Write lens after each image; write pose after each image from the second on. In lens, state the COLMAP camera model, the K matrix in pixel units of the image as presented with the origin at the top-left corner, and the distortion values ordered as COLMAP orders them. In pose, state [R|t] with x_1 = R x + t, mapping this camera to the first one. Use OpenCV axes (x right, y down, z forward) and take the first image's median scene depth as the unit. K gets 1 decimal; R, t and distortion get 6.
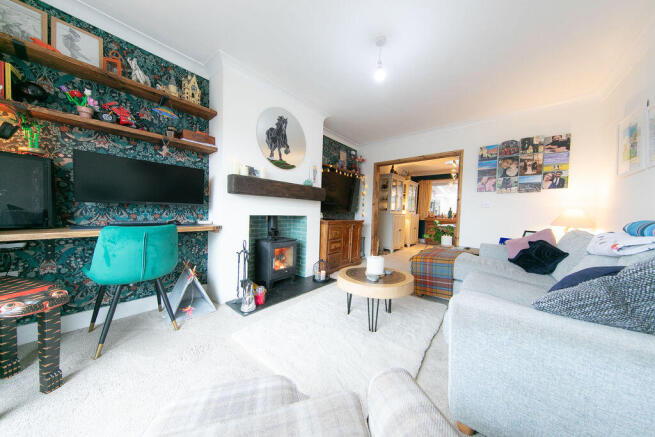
lens RADIAL K [[204.5, 0, 328.2], [0, 204.5, 218.0], [0, 0, 1]] dist [0.003860, -0.000252]
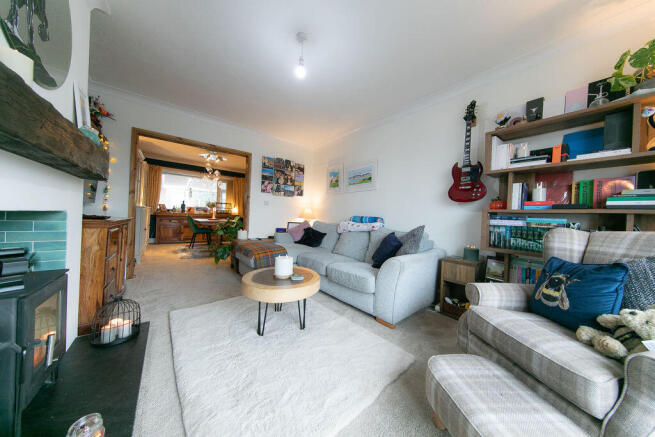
lens RADIAL K [[204.5, 0, 325.0], [0, 204.5, 218.7], [0, 0, 1]] dist [0.003860, -0.000252]
pose [[0.195796, -0.033132, 0.980085, -0.433108], [-0.007718, 0.999346, 0.035325, -0.016645], [-0.980614, -0.014481, 0.195412, 0.415000]]
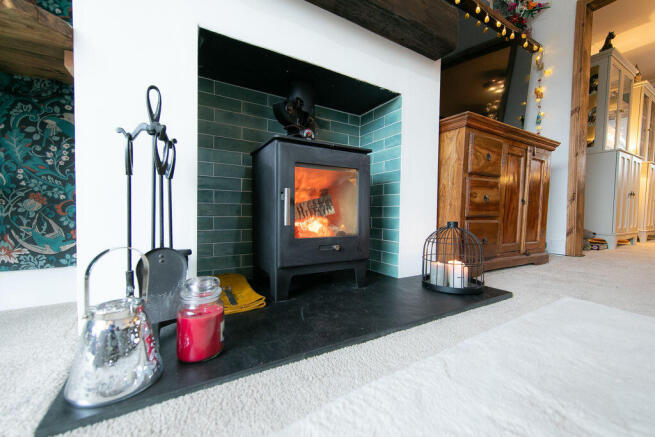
lens RADIAL K [[256.6, 0, 327.9], [0, 256.6, 217.0], [0, 0, 1]] dist [0.004451, 0.000196]
pose [[0.942587, -0.008119, -0.333862, -0.081240], [0.002219, 0.999835, -0.018051, 0.205591], [0.333953, 0.016274, 0.942449, 0.587981]]
